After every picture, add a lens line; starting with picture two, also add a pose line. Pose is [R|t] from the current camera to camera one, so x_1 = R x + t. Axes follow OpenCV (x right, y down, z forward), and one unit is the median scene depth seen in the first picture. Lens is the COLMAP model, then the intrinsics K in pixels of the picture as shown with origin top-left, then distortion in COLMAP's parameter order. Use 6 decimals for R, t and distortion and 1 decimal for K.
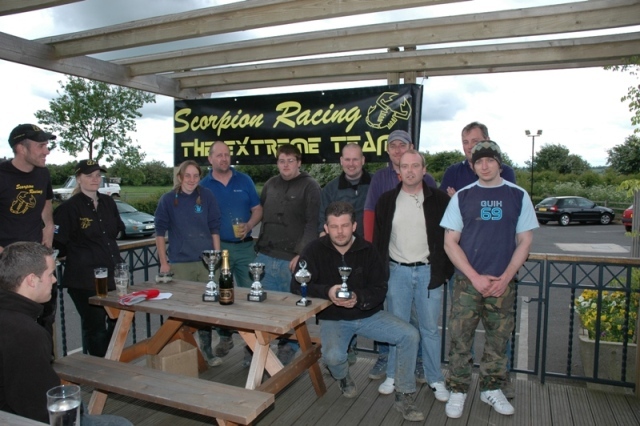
lens RADIAL K [[499.8, 0, 315.3], [0, 499.8, 219.5], [0, 0, 1]] dist [-0.161299, 0.143928]
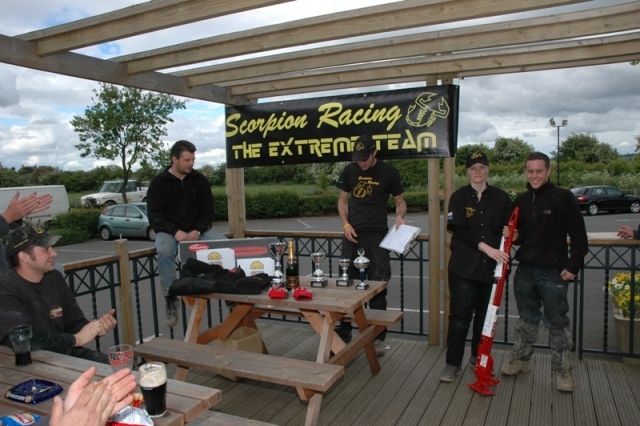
lens RADIAL K [[499.8, 0, 315.3], [0, 499.8, 219.5], [0, 0, 1]] dist [-0.161299, 0.143928]
pose [[0.998464, -0.029450, -0.046936, -0.050326], [0.029657, 0.999553, 0.003724, 0.006751], [0.046805, -0.005111, 0.998891, -0.081171]]
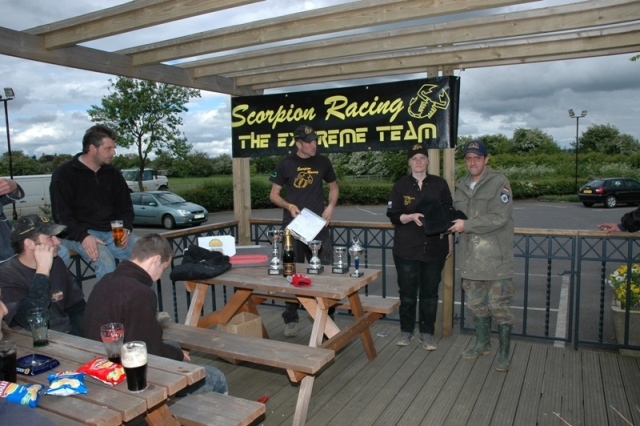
lens RADIAL K [[499.8, 0, 315.3], [0, 499.8, 219.5], [0, 0, 1]] dist [-0.161299, 0.143928]
pose [[0.996493, -0.018469, -0.081618, -0.015961], [0.020445, 0.999516, 0.023439, 0.008999], [0.081146, -0.025026, 0.996388, -0.100765]]
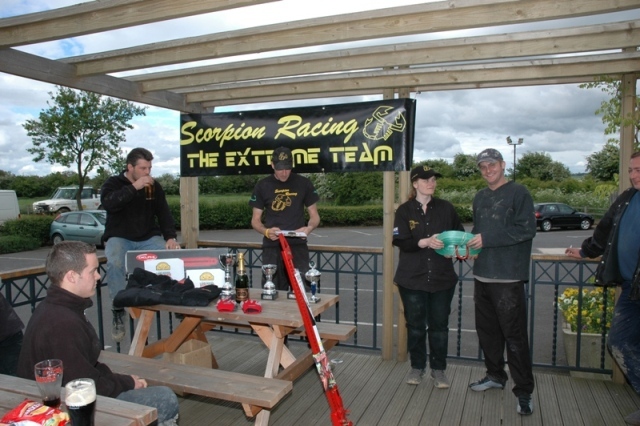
lens RADIAL K [[499.8, 0, 315.3], [0, 499.8, 219.5], [0, 0, 1]] dist [-0.161299, 0.143928]
pose [[0.999442, -0.010817, 0.031588, -0.036661], [0.011410, 0.999761, -0.018647, 0.007577], [-0.031379, 0.018997, 0.999327, -0.067236]]
